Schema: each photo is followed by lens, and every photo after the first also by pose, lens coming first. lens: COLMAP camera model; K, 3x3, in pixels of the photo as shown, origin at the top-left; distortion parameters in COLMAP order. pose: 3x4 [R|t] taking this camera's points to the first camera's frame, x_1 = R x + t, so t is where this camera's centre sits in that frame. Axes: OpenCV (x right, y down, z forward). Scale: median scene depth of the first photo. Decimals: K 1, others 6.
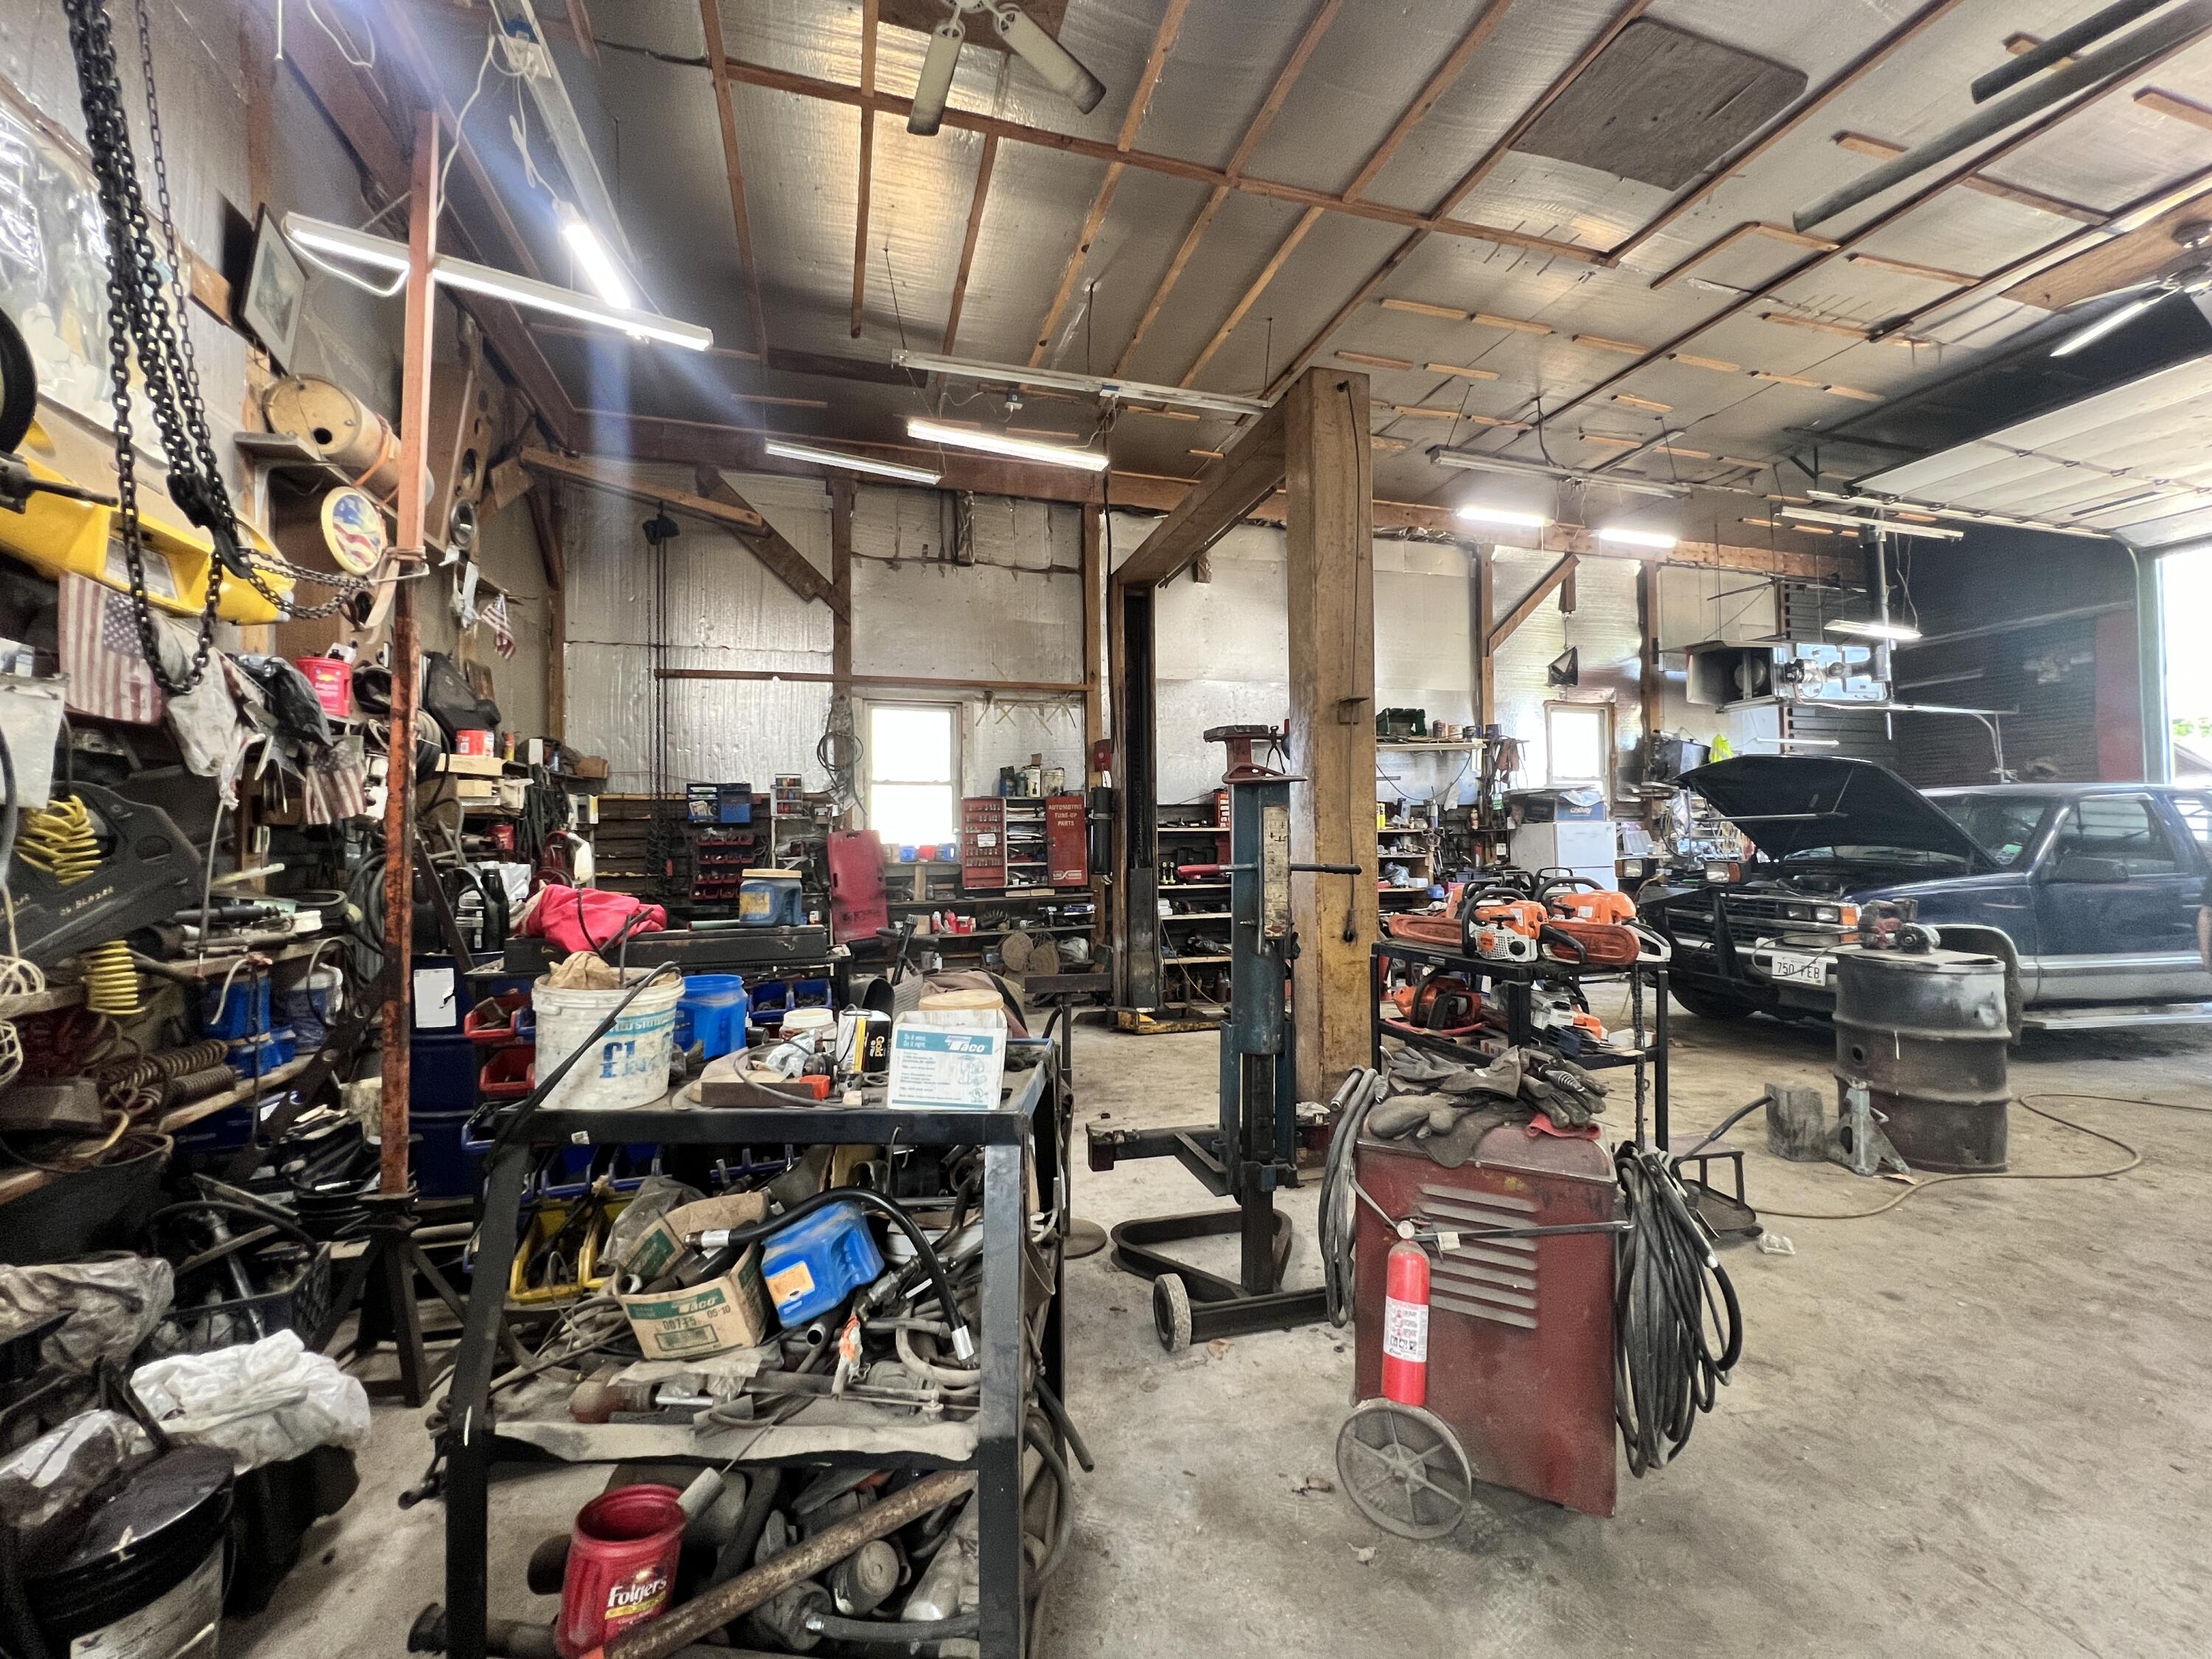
lens RADIAL K [[880.6, 0, 1105.4], [0, 880.6, 821.1], [0, 0, 1]] dist [0.000262, -0.000004]
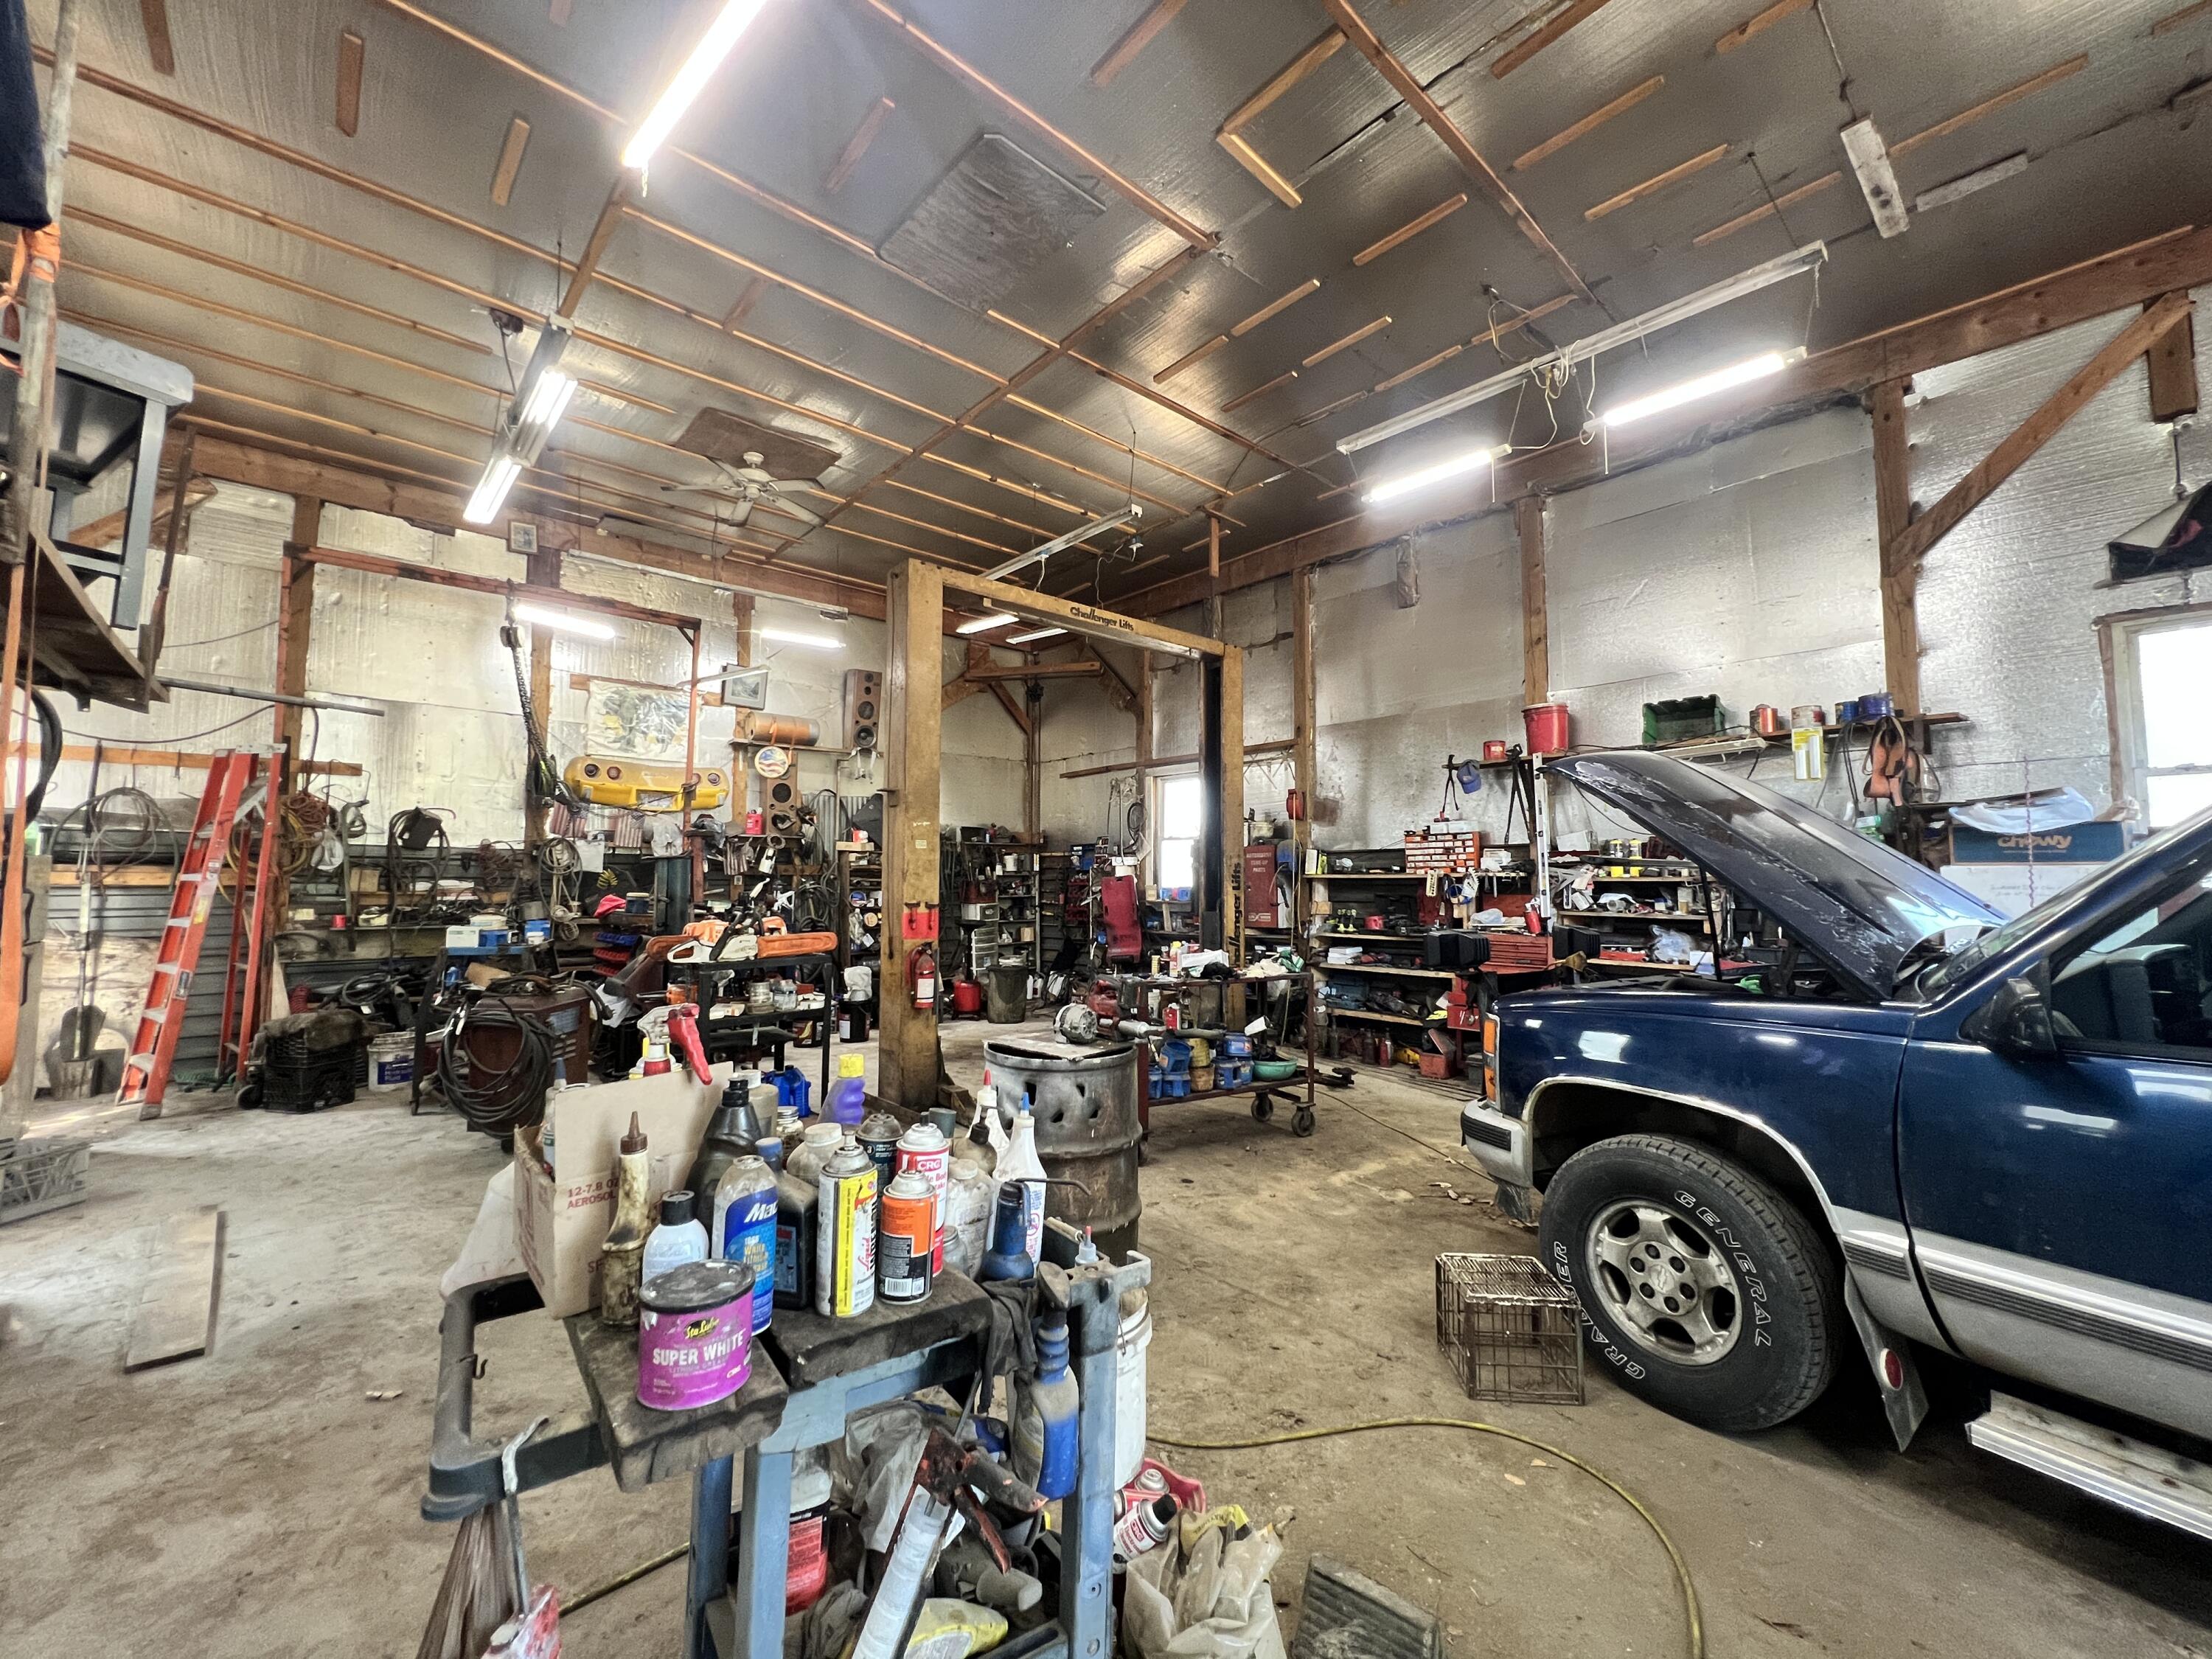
lens RADIAL K [[880.6, 0, 1106.0], [0, 880.6, 820.3], [0, 0, 1]] dist [0.000262, -0.000004]
pose [[0.419251, -0.051603, -0.906403, 0.919077], [0.011428, 0.998604, -0.051566, -0.005376], [0.907798, 0.011260, 0.419256, 0.377979]]
